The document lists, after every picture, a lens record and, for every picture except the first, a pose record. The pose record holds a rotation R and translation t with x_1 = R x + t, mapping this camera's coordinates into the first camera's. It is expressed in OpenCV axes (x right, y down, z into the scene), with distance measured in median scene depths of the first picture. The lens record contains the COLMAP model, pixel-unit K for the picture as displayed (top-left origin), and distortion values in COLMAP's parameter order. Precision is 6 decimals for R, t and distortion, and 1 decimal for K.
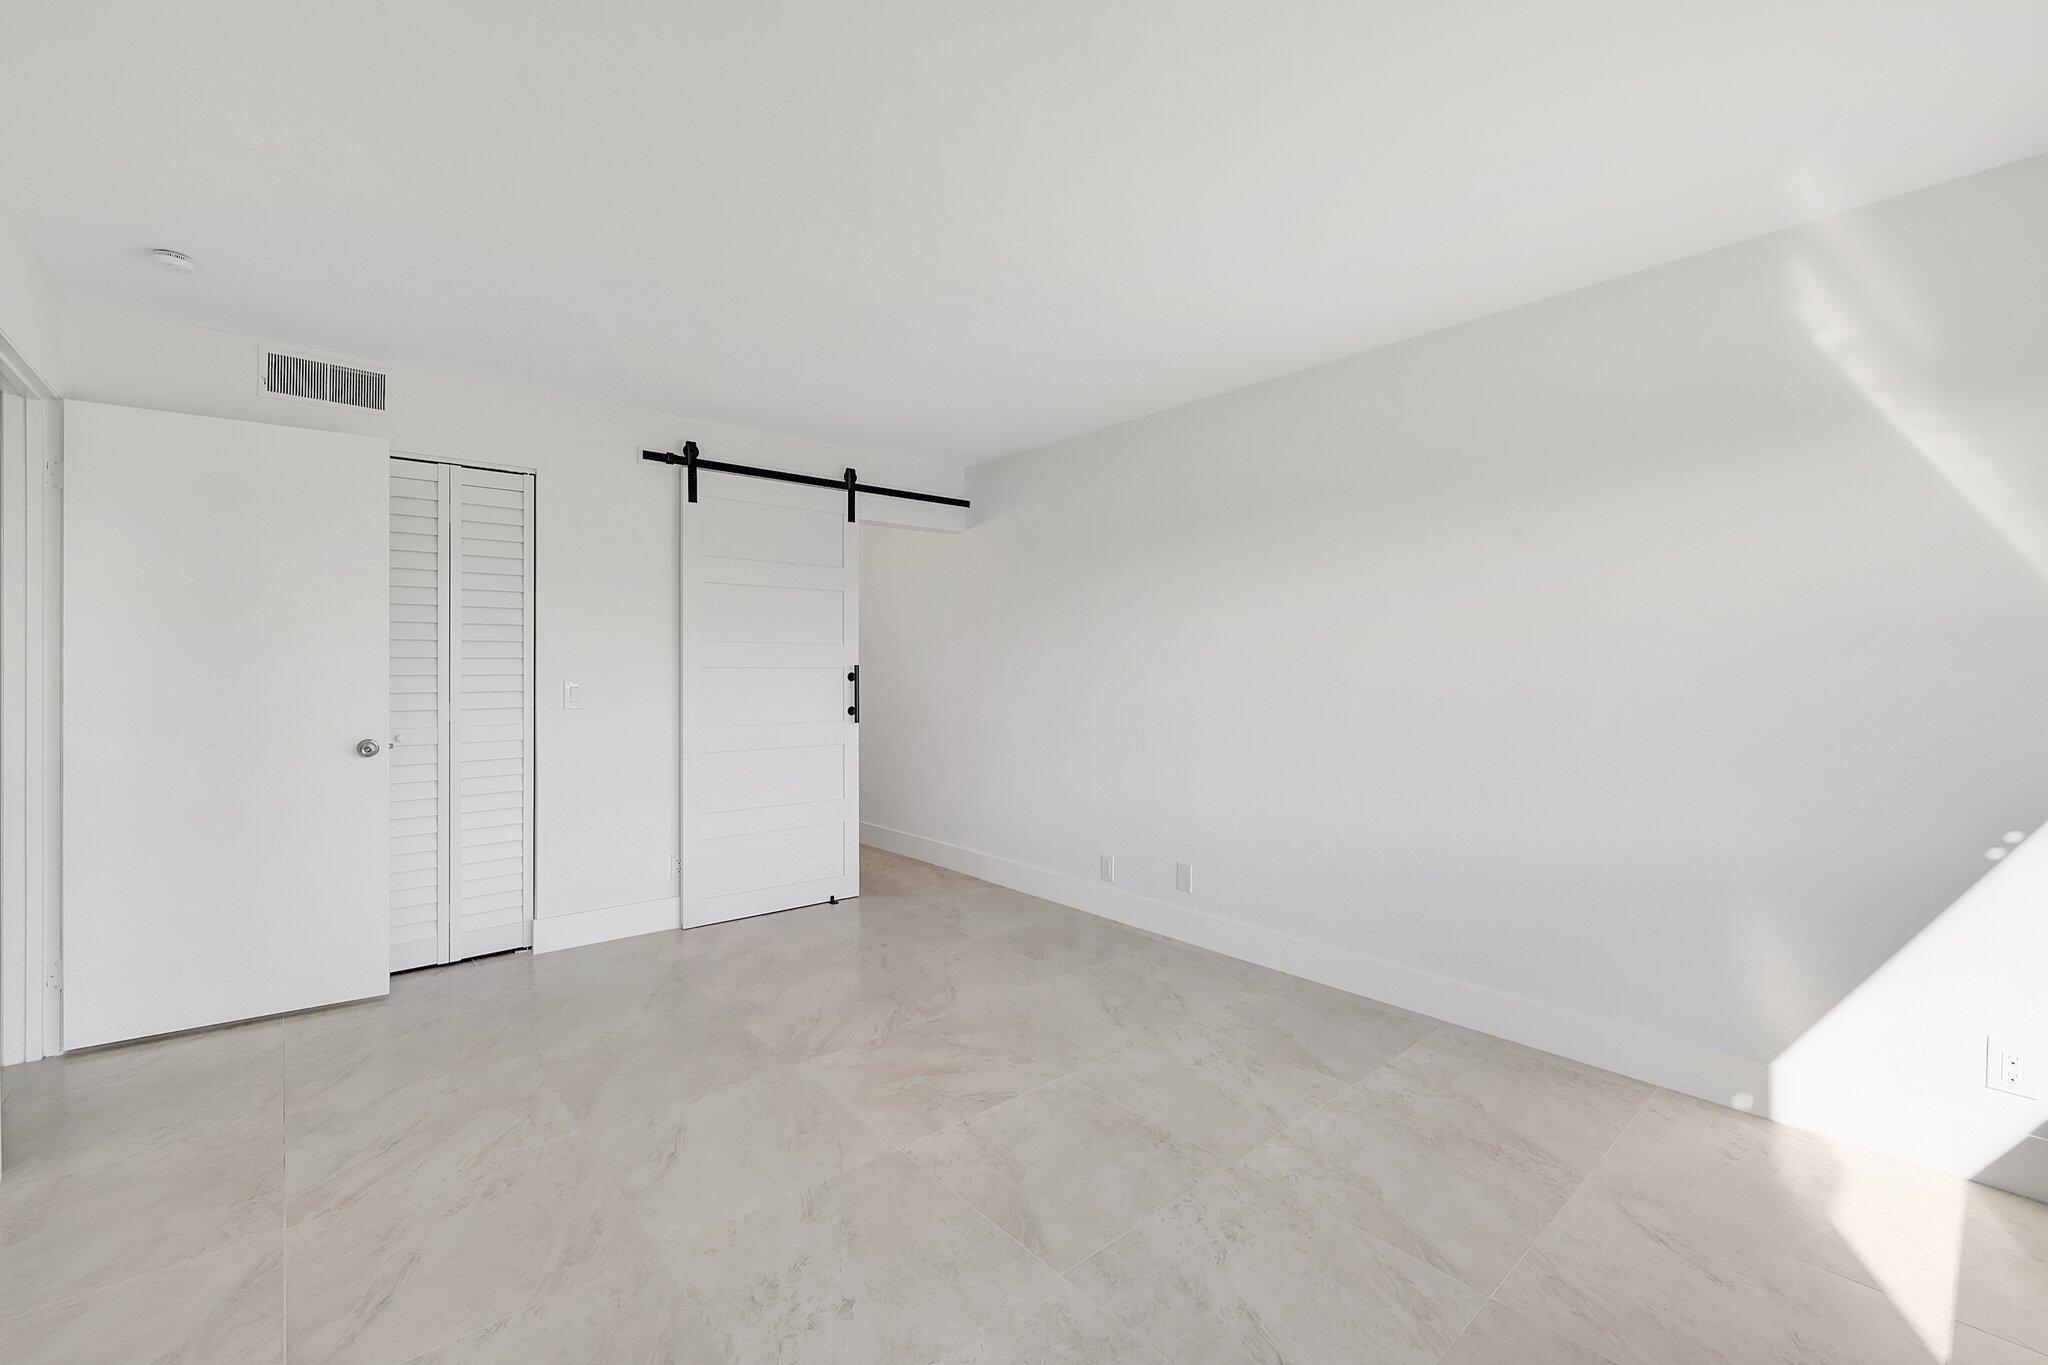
lens RADIAL K [[834.5, 0, 1030.7], [0, 834.5, 676.3], [0, 0, 1]] dist [-0.002658, -0.000354]
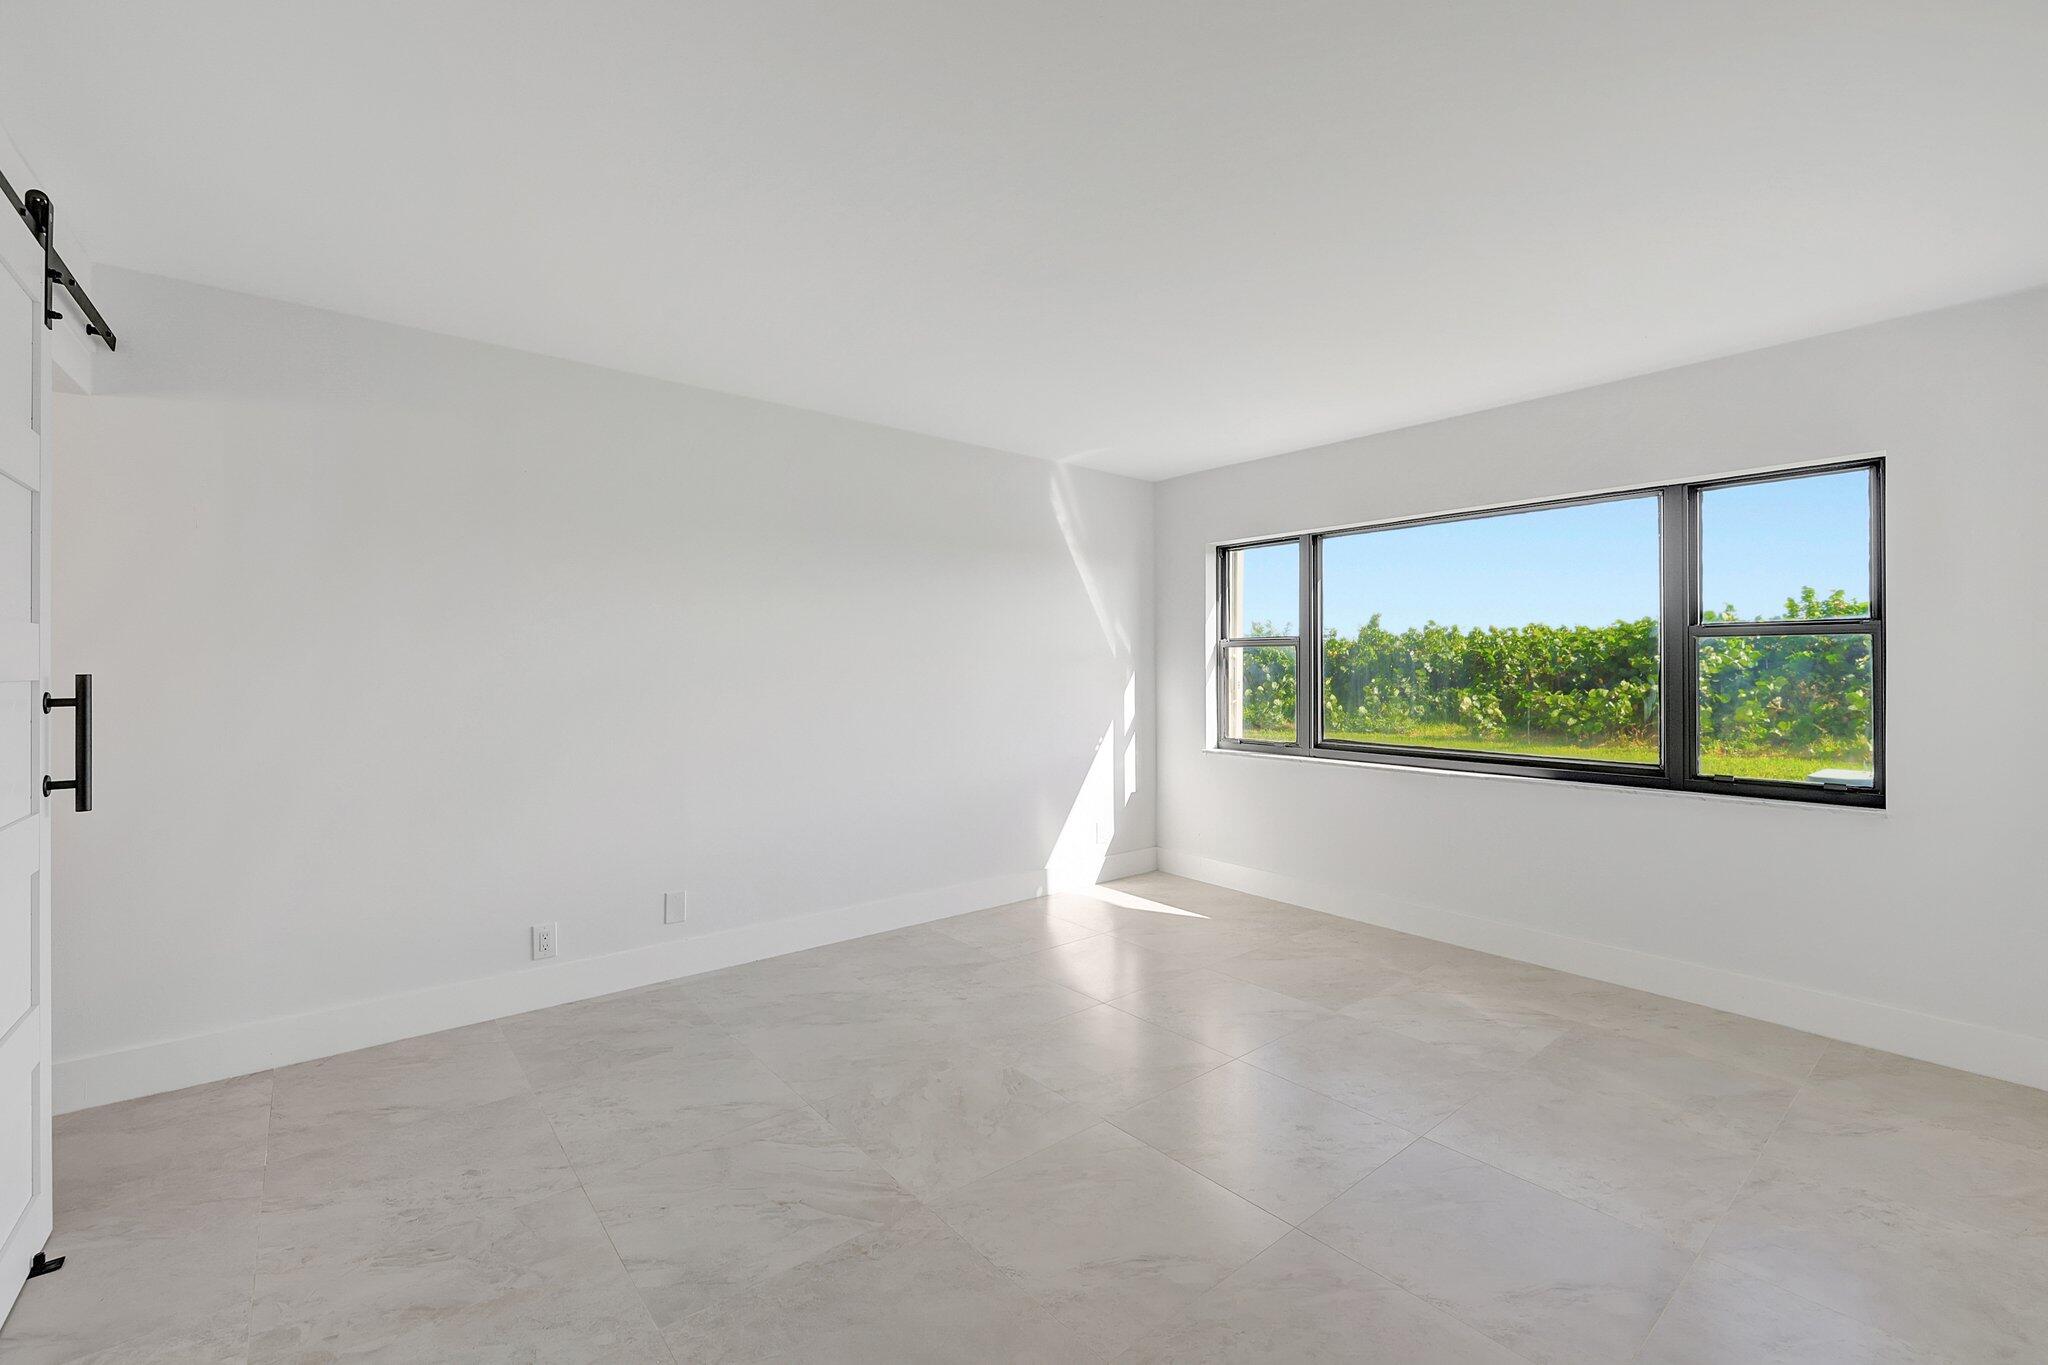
lens RADIAL K [[860.4, 0, 981.7], [0, 860.4, 667.7], [0, 0, 1]] dist [-0.000164, 0.000003]
pose [[0.059262, 0.000152, 0.998242, -1.010206], [0.010807, 0.999941, -0.000793, -0.018625], [-0.998184, 0.010835, 0.059257, 0.854369]]
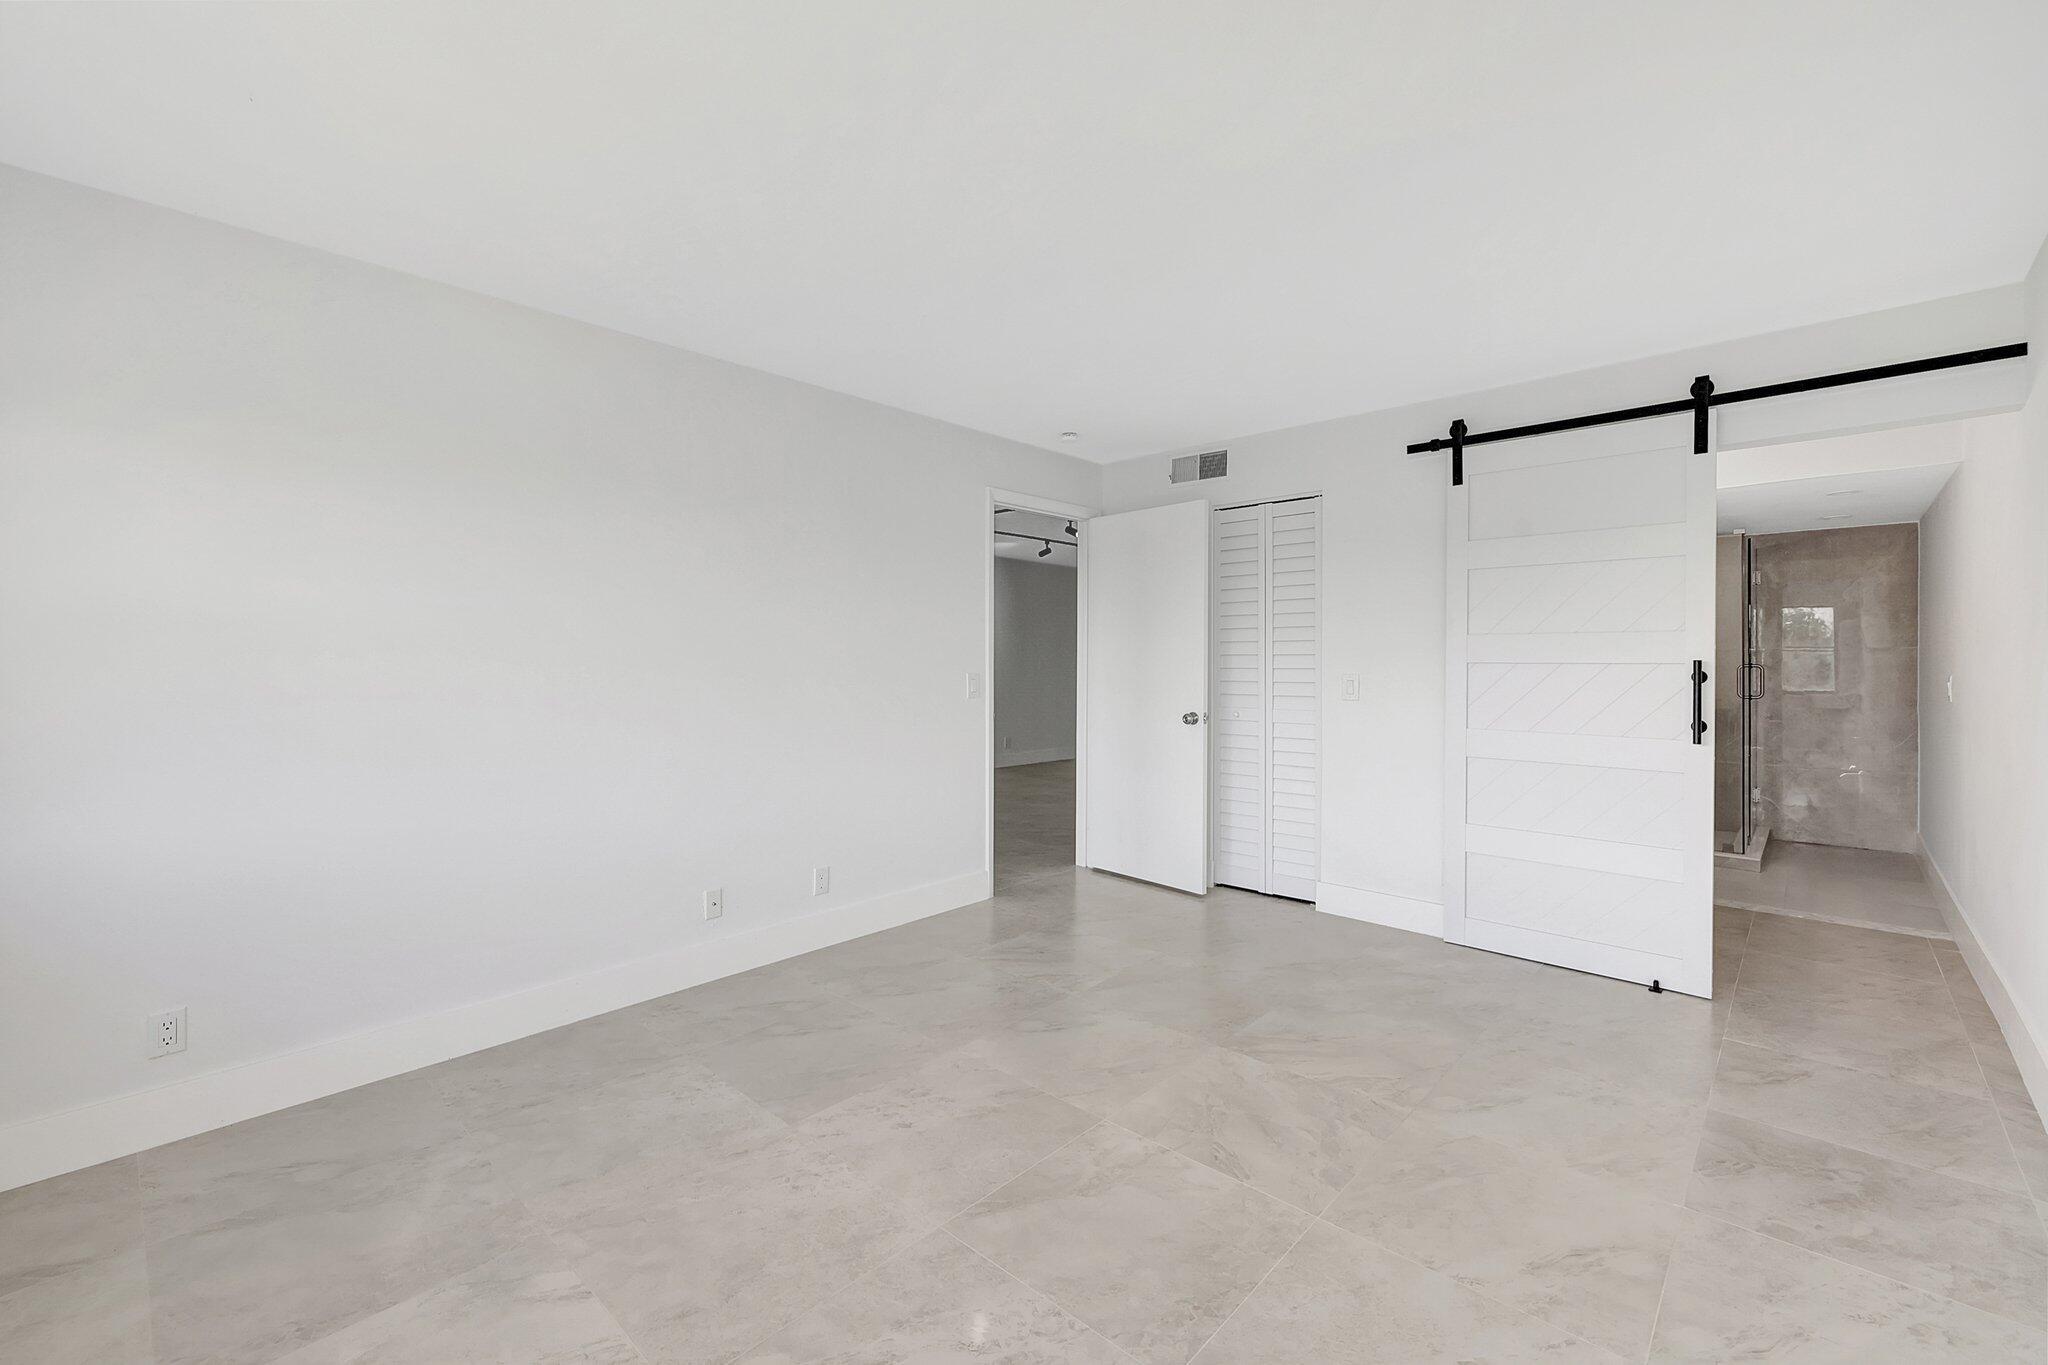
lens RADIAL K [[859.5, 0, 1021.7], [0, 859.5, 659.8], [0, 0, 1]] dist [-0.000874, -0.000146]
pose [[0.111607, -0.000057, -0.993752, 0.714088], [-0.013603, 0.999906, -0.001585, -0.008644], [0.993659, 0.013694, 0.111596, 0.602755]]
